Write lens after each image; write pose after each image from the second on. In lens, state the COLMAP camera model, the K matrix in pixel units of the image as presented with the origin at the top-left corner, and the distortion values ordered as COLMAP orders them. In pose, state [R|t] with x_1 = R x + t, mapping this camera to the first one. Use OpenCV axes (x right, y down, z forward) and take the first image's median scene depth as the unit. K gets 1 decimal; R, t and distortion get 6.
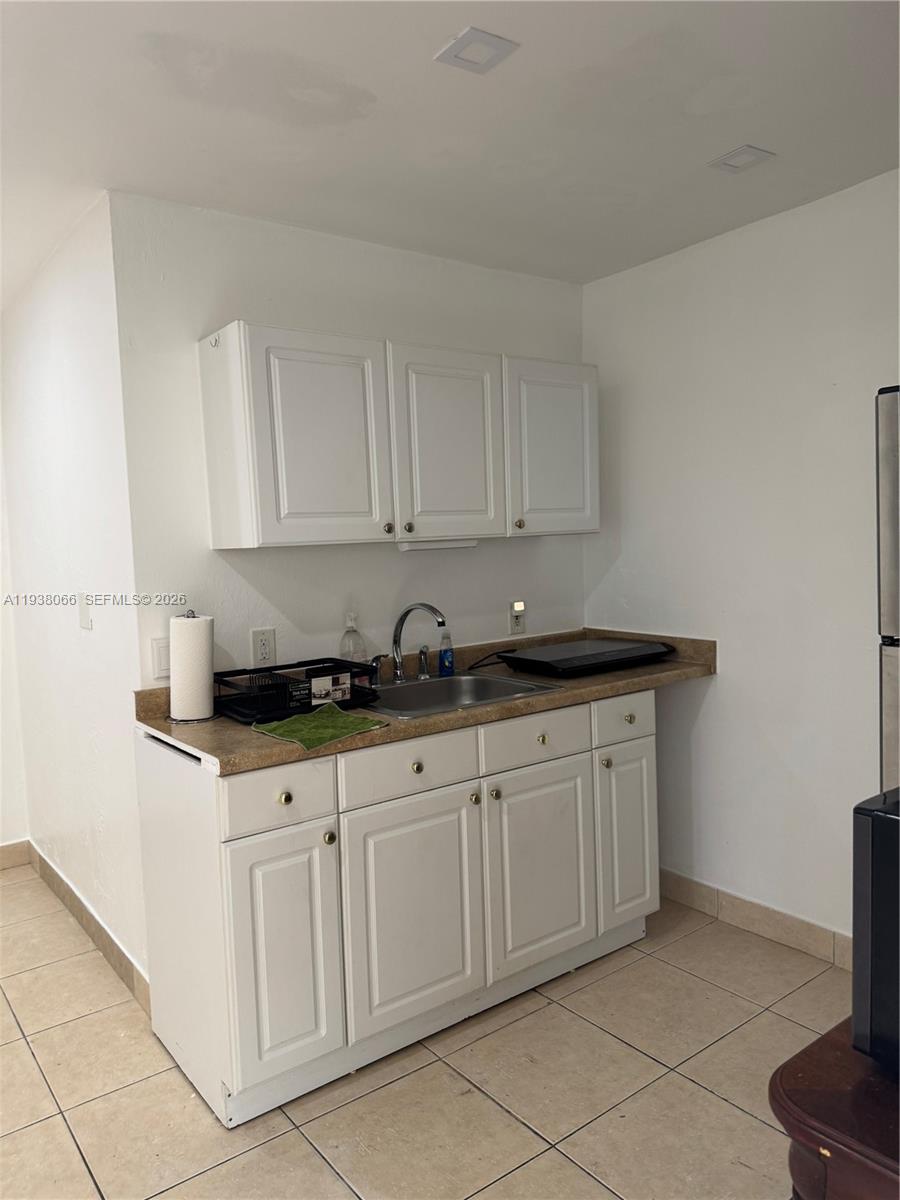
lens RADIAL K [[846.7, 0, 447.9], [0, 846.7, 601.9], [0, 0, 1]] dist [0.041983, -0.044254]
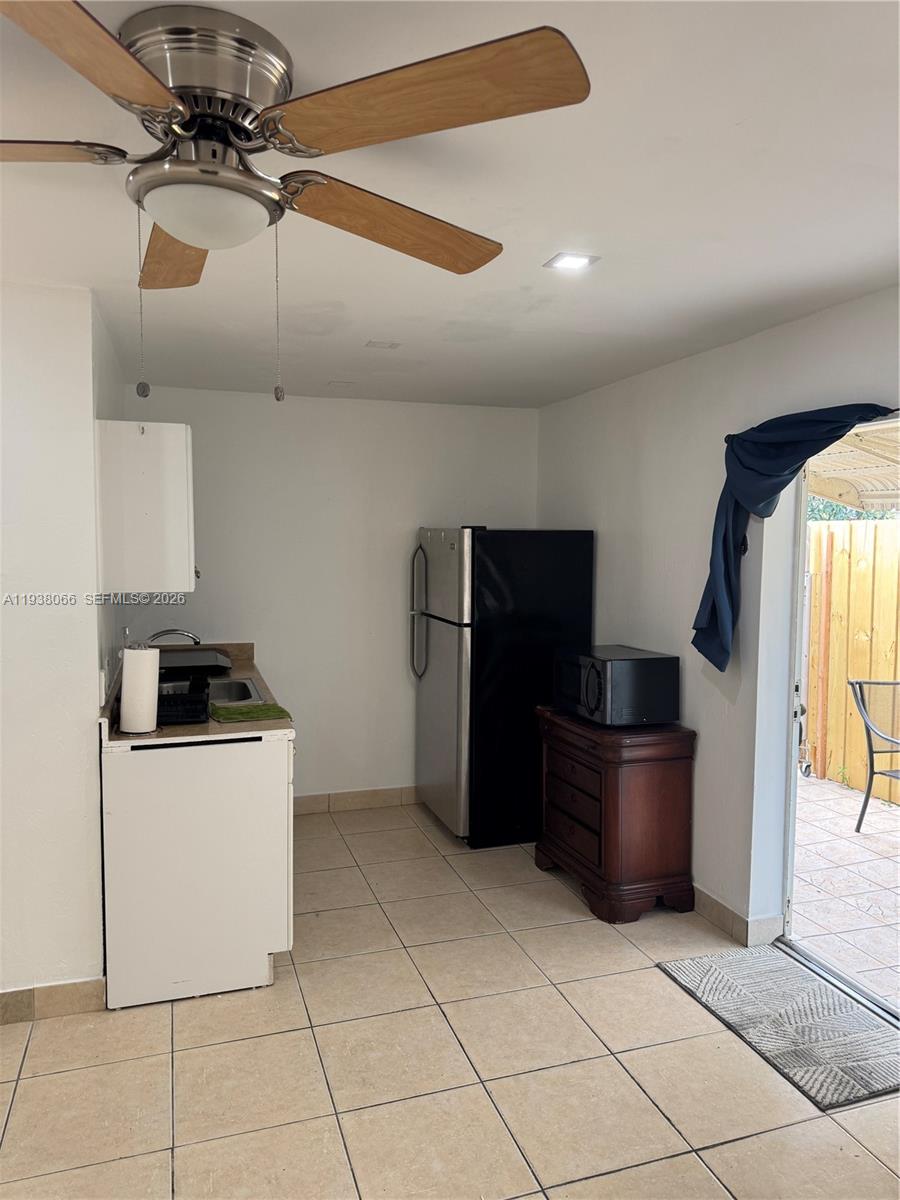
lens RADIAL K [[846.7, 0, 448.9], [0, 846.7, 597.9], [0, 0, 1]] dist [0.041983, -0.044254]
pose [[0.312150, -0.023529, 0.949741, -1.394035], [0.042149, 0.999052, 0.010897, -0.052417], [-0.949097, 0.036629, 0.312846, 0.198087]]
